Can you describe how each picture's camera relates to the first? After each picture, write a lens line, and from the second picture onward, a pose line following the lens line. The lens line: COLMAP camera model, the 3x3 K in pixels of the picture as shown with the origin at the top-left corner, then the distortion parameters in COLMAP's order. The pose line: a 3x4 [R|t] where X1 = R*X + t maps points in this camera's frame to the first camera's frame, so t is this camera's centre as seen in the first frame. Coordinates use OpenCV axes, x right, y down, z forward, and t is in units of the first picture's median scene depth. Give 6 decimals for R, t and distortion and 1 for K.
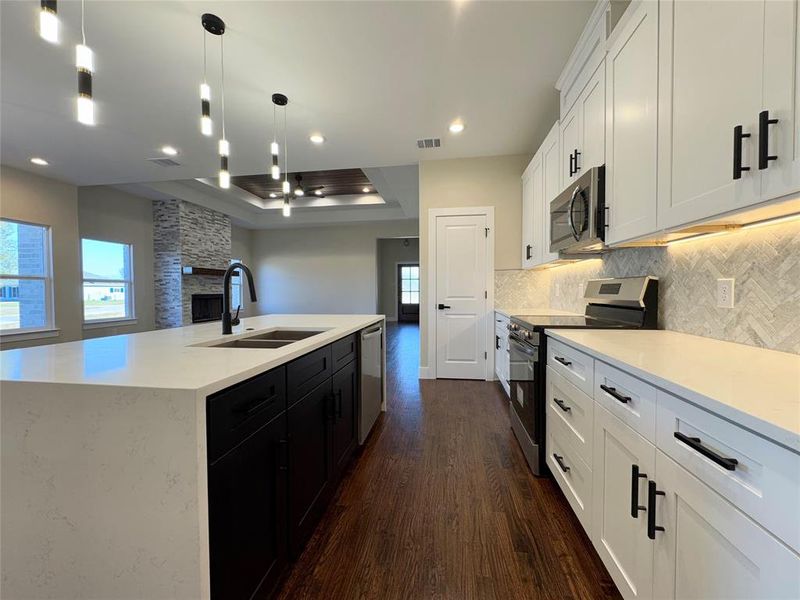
lens RADIAL K [[318.5, 0, 400.9], [0, 318.5, 299.2], [0, 0, 1]] dist [-0.004284, 0.000500]
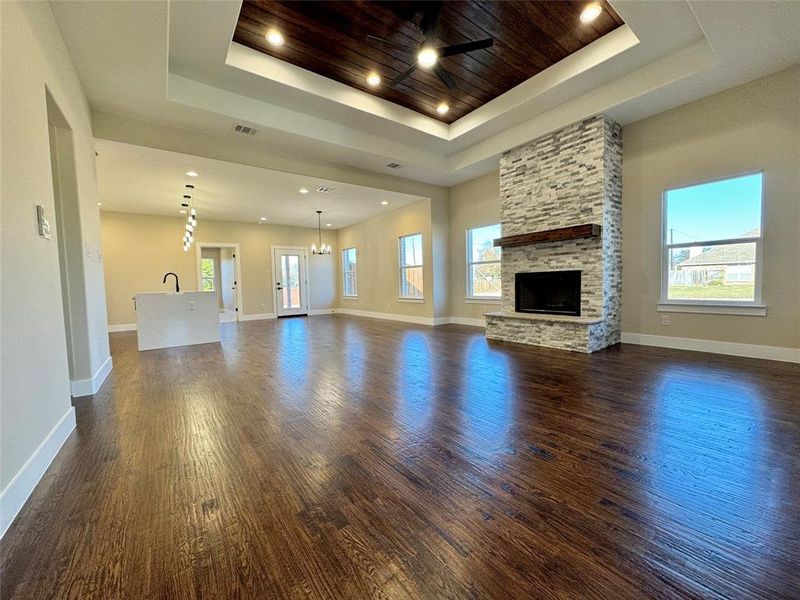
lens RADIAL K [[318.5, 0, 403.1], [0, 318.5, 298.9], [0, 0, 1]] dist [-0.004284, 0.000500]
pose [[-0.700050, 0.060374, -0.711537, 0.112951], [0.010253, 0.997167, 0.074522, -0.023037], [0.714021, 0.044873, -0.698685, 2.373493]]
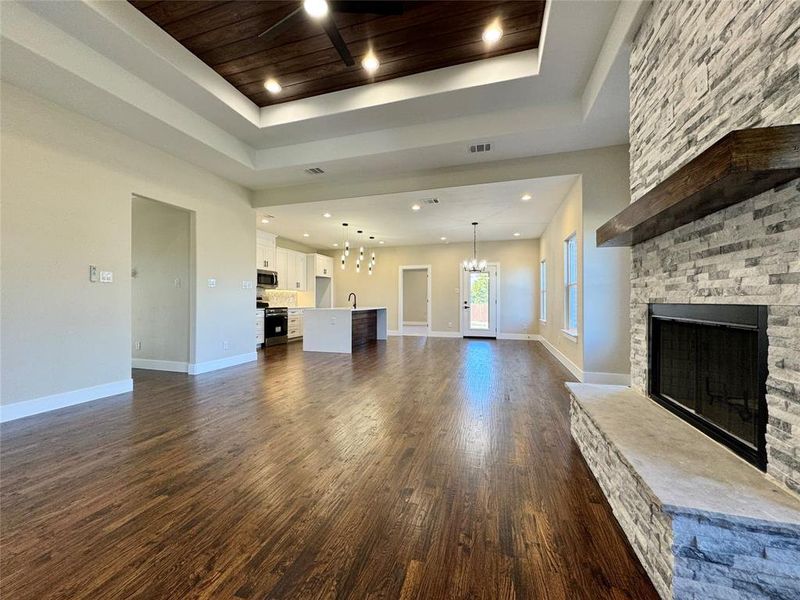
lens RADIAL K [[318.5, 0, 400.6], [0, 318.5, 298.6], [0, 0, 1]] dist [-0.004284, 0.000500]
pose [[-0.989127, 0.006327, 0.146928, -0.821010], [0.009529, 0.999732, 0.021099, -0.050724], [-0.146756, 0.022269, -0.988922, 2.389528]]
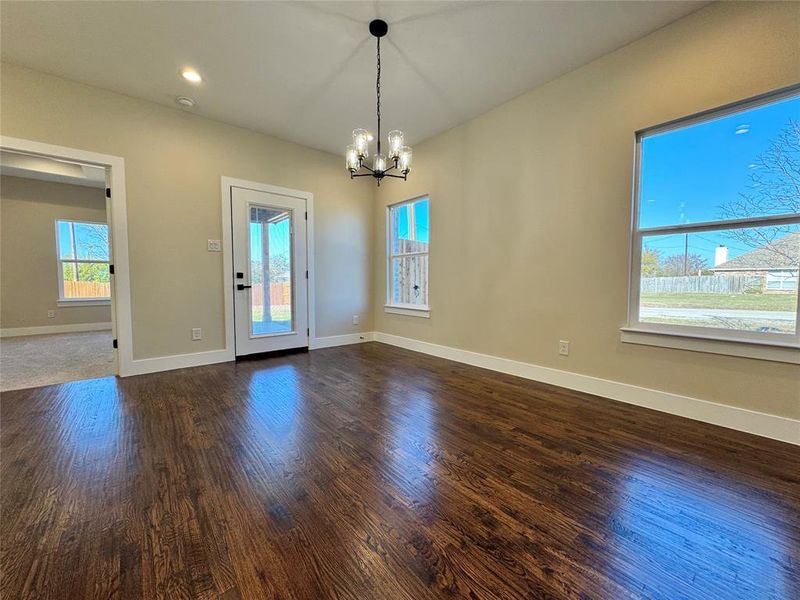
lens RADIAL K [[318.5, 0, 403.0], [0, 318.5, 297.8], [0, 0, 1]] dist [-0.004284, 0.000500]
pose [[-0.659466, 0.043670, -0.750465, -0.549123], [-0.016763, 0.997209, 0.072759, 0.022200], [0.751547, 0.060562, -0.656893, 1.017726]]
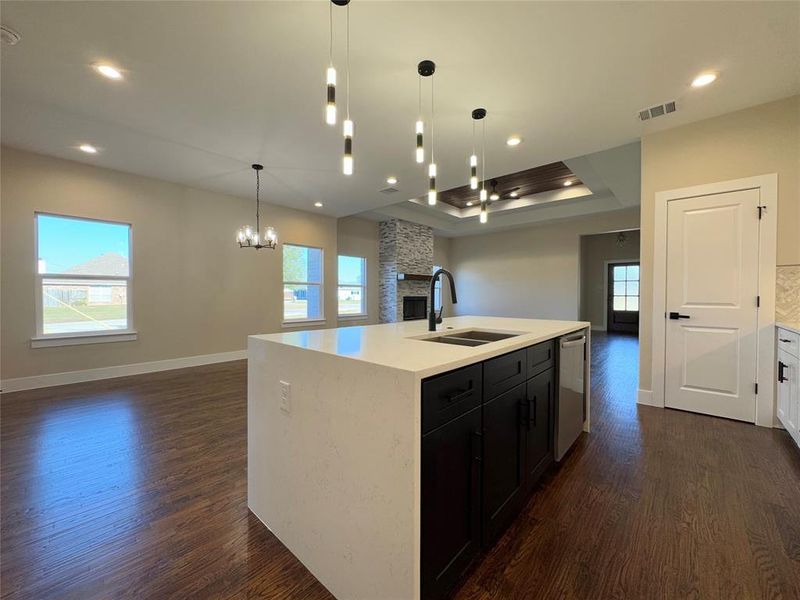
lens RADIAL K [[318.5, 0, 400.7], [0, 318.5, 298.9], [0, 0, 1]] dist [-0.004284, 0.000500]
pose [[0.832853, 0.015392, -0.553280, -0.001106], [-0.021840, 0.999749, -0.005063, 0.001105], [0.553063, 0.016301, 0.832980, -0.013768]]
